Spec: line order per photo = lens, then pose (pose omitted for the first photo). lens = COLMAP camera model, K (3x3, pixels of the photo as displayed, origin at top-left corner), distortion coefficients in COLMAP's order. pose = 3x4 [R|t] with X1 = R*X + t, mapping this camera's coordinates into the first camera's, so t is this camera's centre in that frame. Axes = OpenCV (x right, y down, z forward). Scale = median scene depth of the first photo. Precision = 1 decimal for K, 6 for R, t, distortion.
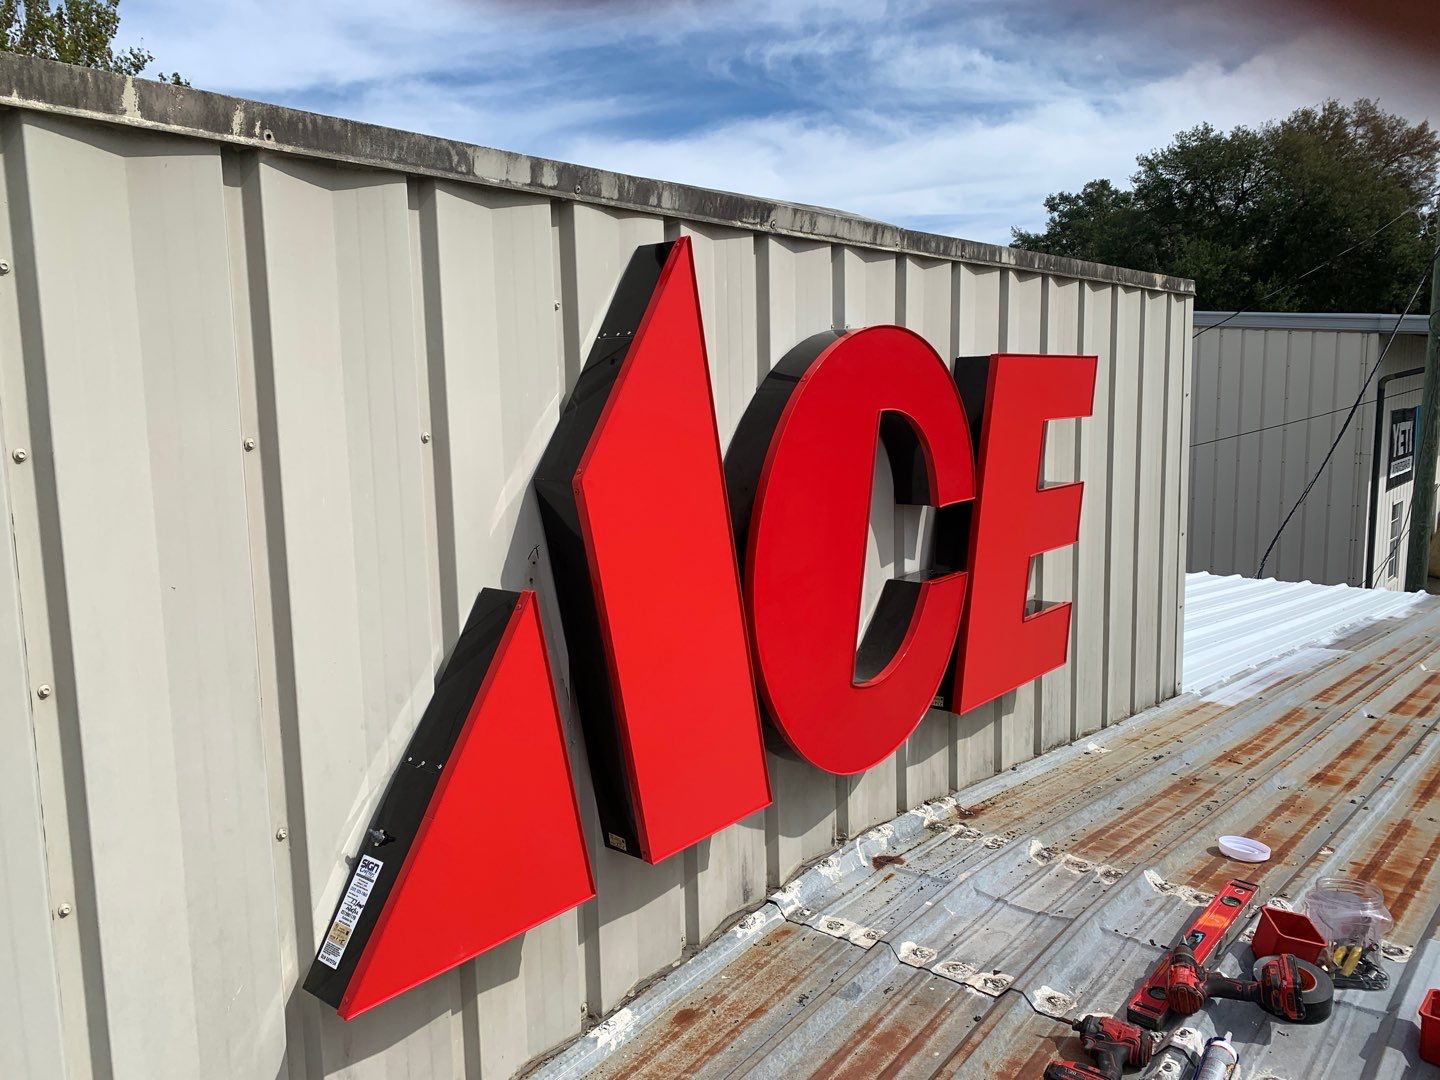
lens RADIAL K [[1134.0, 0, 739.0], [0, 1134.0, 534.4], [0, 0, 1]] dist [0.085408, -0.086334]
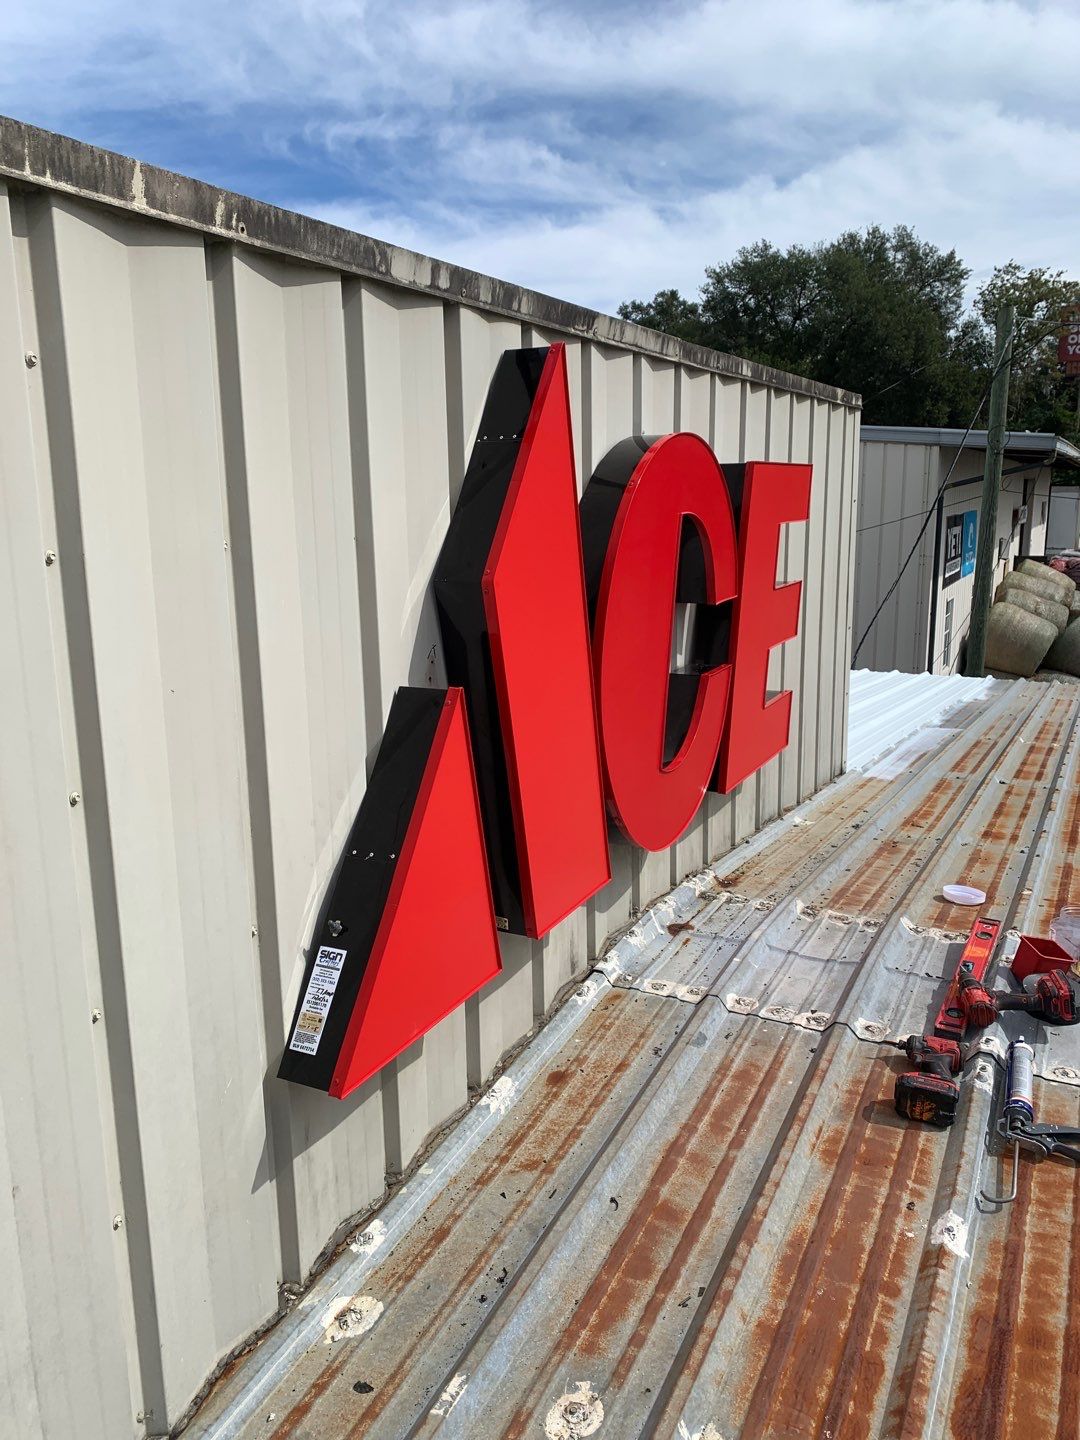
lens RADIAL K [[1134.0, 0, 583.2], [0, 1134.0, 710.9], [0, 0, 1]] dist [0.085408, -0.086334]
pose [[0.972591, -0.036611, 0.229621, -0.188218], [0.022318, 0.997666, 0.064538, 0.004016], [-0.231448, -0.057644, 0.971138, -0.023722]]
